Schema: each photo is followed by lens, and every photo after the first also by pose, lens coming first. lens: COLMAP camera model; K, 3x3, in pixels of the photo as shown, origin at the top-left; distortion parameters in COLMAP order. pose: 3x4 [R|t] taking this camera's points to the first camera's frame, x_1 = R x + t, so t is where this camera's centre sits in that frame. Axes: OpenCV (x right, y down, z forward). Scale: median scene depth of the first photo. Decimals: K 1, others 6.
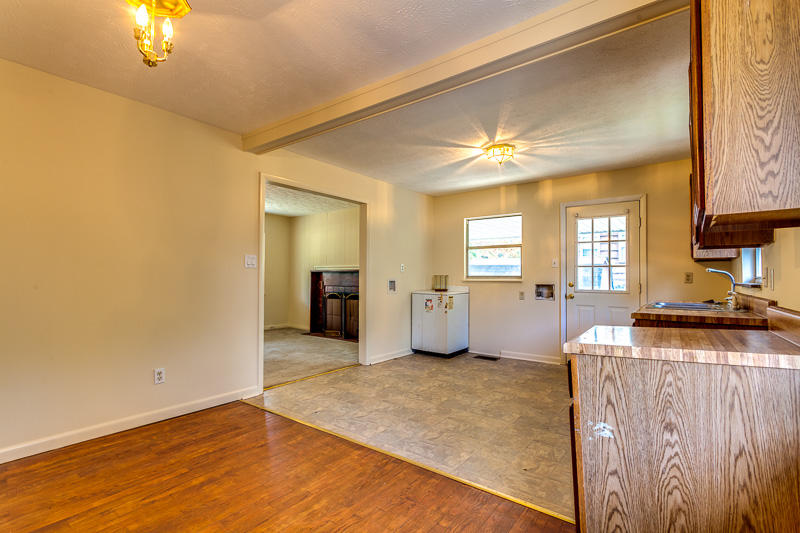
lens RADIAL K [[375.2, 0, 397.3], [0, 375.2, 270.6], [0, 0, 1]] dist [0.000958, 0.000125]
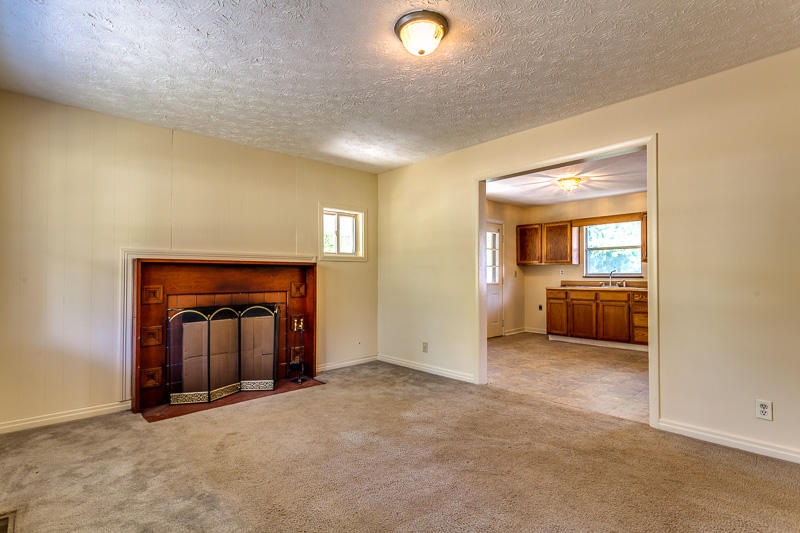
lens RADIAL K [[383.5, 0, 414.7], [0, 383.5, 266.4], [0, 0, 1]] dist [-0.001611, -0.000057]
pose [[0.161569, 0.018372, 0.986690, -0.970088], [-0.015131, 0.999755, -0.016138, 0.017523], [-0.986745, -0.012322, 0.161807, 1.073688]]
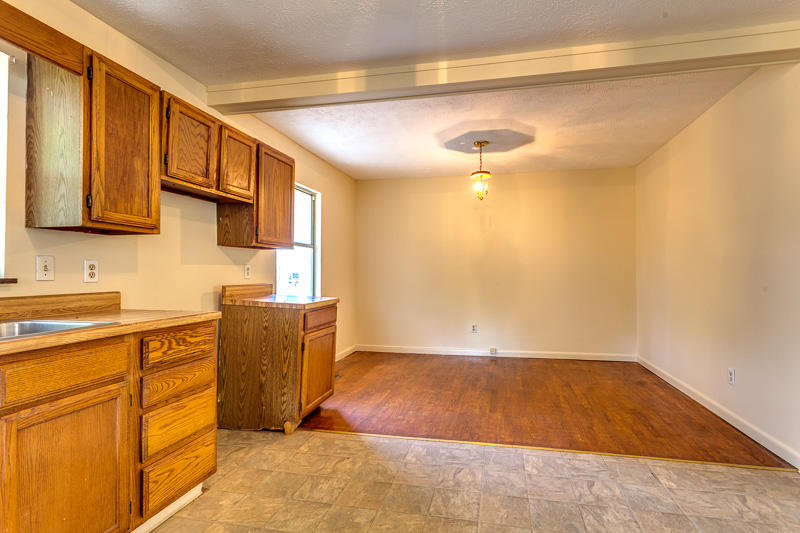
lens RADIAL K [[405.4, 0, 416.0], [0, 405.4, 270.8], [0, 0, 1]] dist [-0.001937, -0.000391]
pose [[-0.905225, 0.000061, -0.424932, 0.308746], [0.010735, 0.999684, -0.022725, 0.024684], [0.424797, -0.025133, -0.904940, 0.997517]]
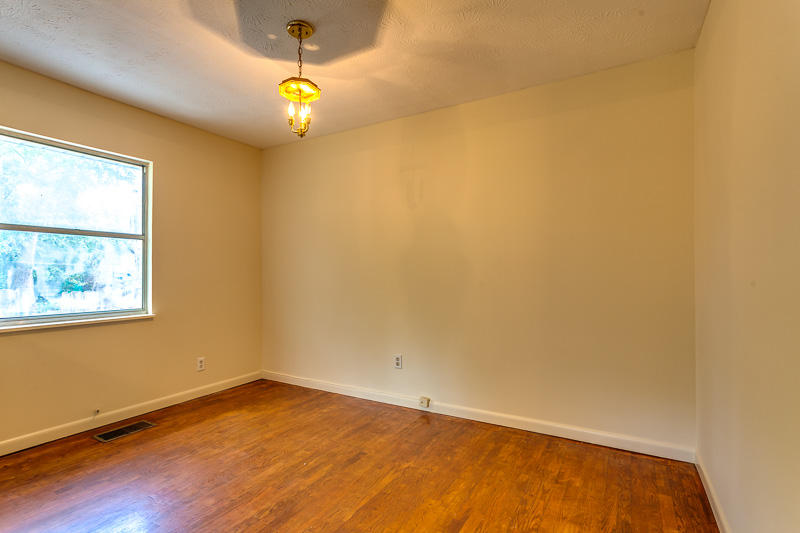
lens RADIAL K [[397.8, 0, 385.1], [0, 397.8, 277.4], [0, 0, 1]] dist [-0.001022, -0.000308]
pose [[-0.994397, 0.003675, -0.105644, -0.228552], [0.004661, 0.999948, -0.009095, 0.017902], [0.105605, -0.009536, -0.994362, 0.732100]]
